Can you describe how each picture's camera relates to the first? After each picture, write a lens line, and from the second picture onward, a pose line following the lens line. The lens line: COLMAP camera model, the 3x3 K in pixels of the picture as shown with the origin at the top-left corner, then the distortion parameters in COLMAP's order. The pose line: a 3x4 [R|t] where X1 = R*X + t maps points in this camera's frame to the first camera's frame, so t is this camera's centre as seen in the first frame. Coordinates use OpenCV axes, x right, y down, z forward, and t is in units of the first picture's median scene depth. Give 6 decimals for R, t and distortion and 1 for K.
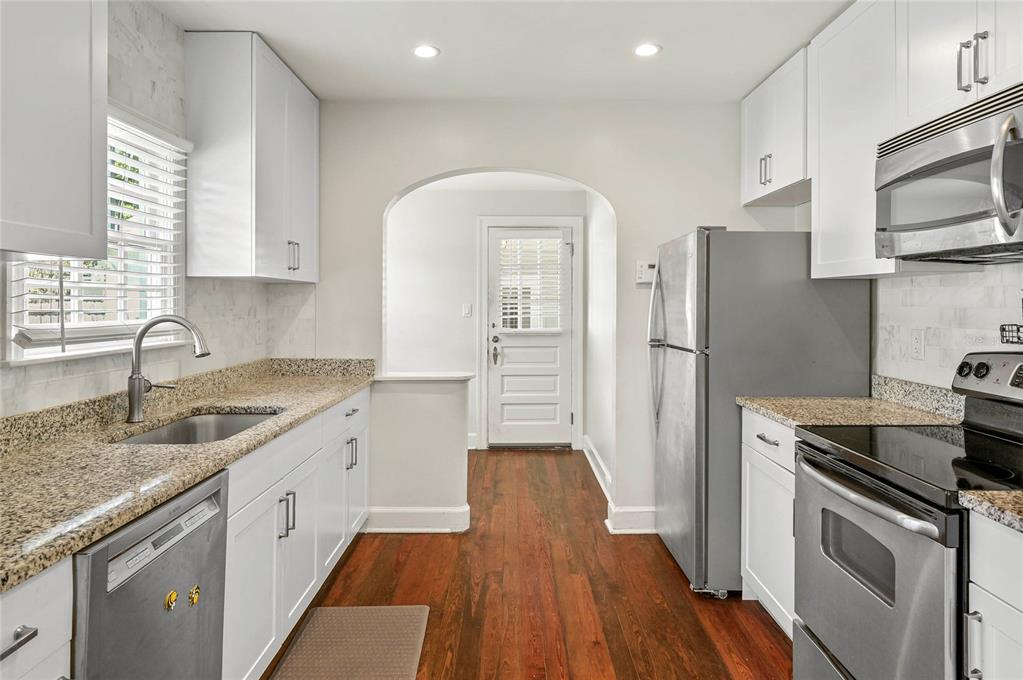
lens RADIAL K [[620.8, 0, 510.2], [0, 620.8, 303.1], [0, 0, 1]] dist [0.001695, 0.000709]
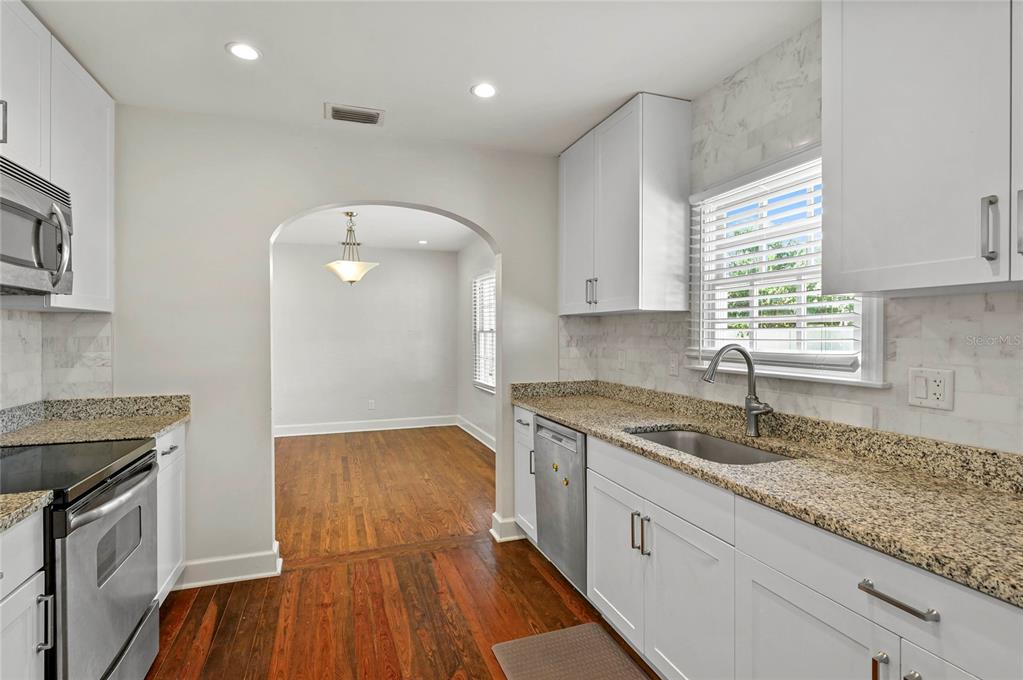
lens RADIAL K [[506.3, 0, 514.7], [0, 506.3, 334.3], [0, 0, 1]] dist [0.000596, 0.000067]
pose [[-0.940420, -0.000913, -0.340014, 0.094055], [-0.001490, 0.999998, 0.001435, 0.000381], [0.340012, 0.001856, -0.940419, 1.202436]]
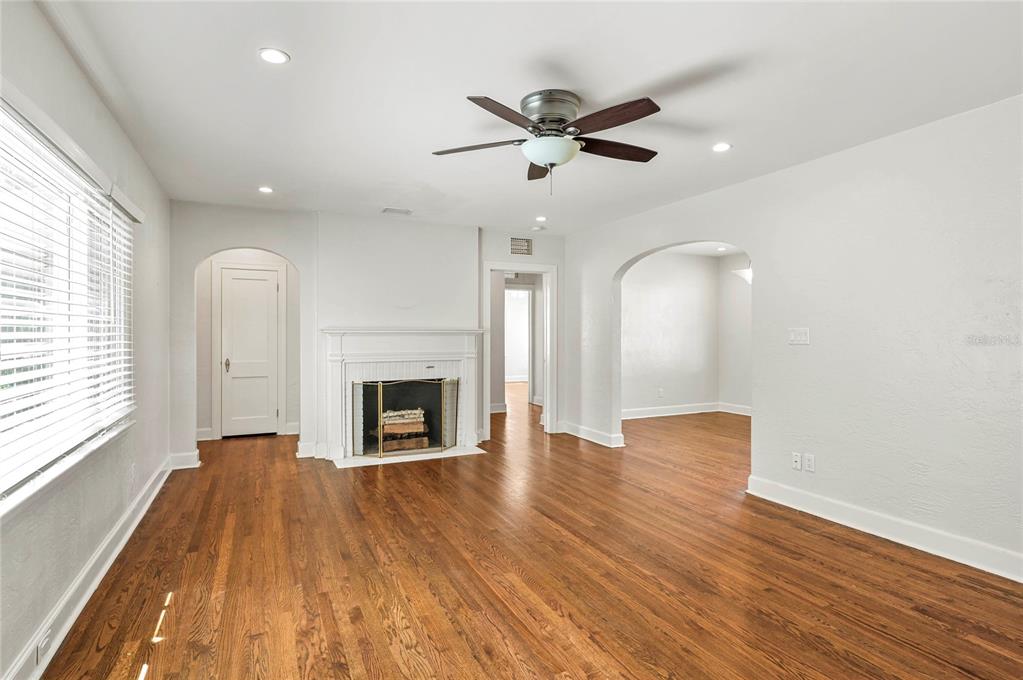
lens RADIAL K [[528.6, 0, 513.0], [0, 528.6, 333.4], [0, 0, 1]] dist [0.000913, 0.000969]
pose [[-0.901247, -0.002342, -0.433300, 1.665639], [-0.003668, 0.999991, 0.002225, 0.019244], [0.433291, 0.003595, -0.901247, 0.925737]]
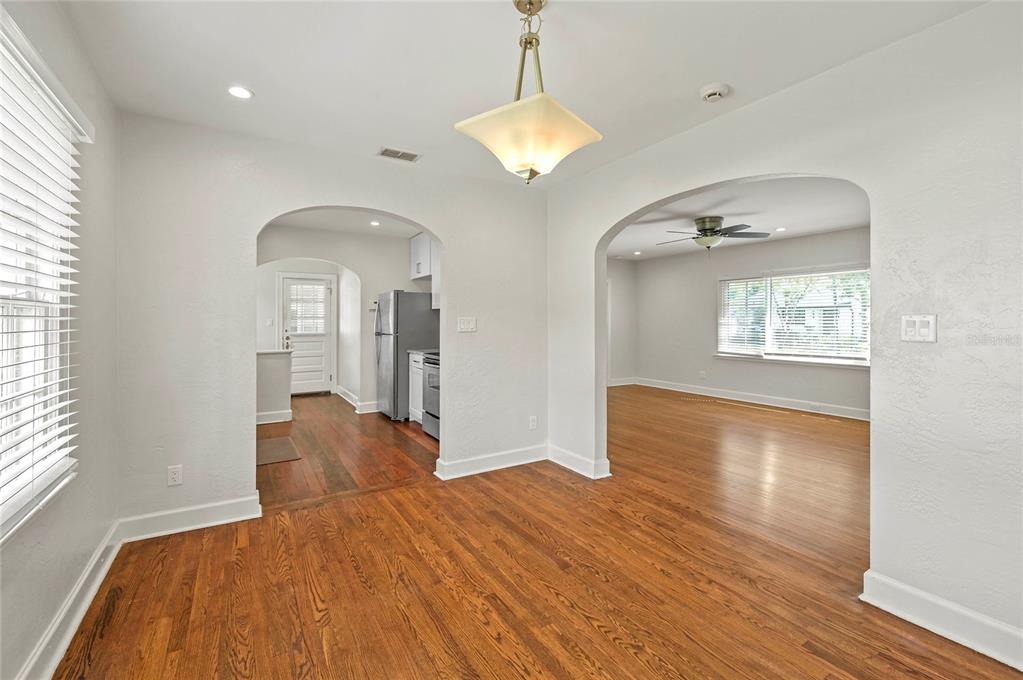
lens RADIAL K [[445.7, 0, 508.7], [0, 445.7, 320.4], [0, 0, 1]] dist [0.001382, 0.000239]
pose [[0.855936, -0.001745, 0.517080, -0.257685], [0.003159, 0.999993, -0.001853, 0.016901], [-0.517073, 0.003220, 0.855935, -0.864211]]
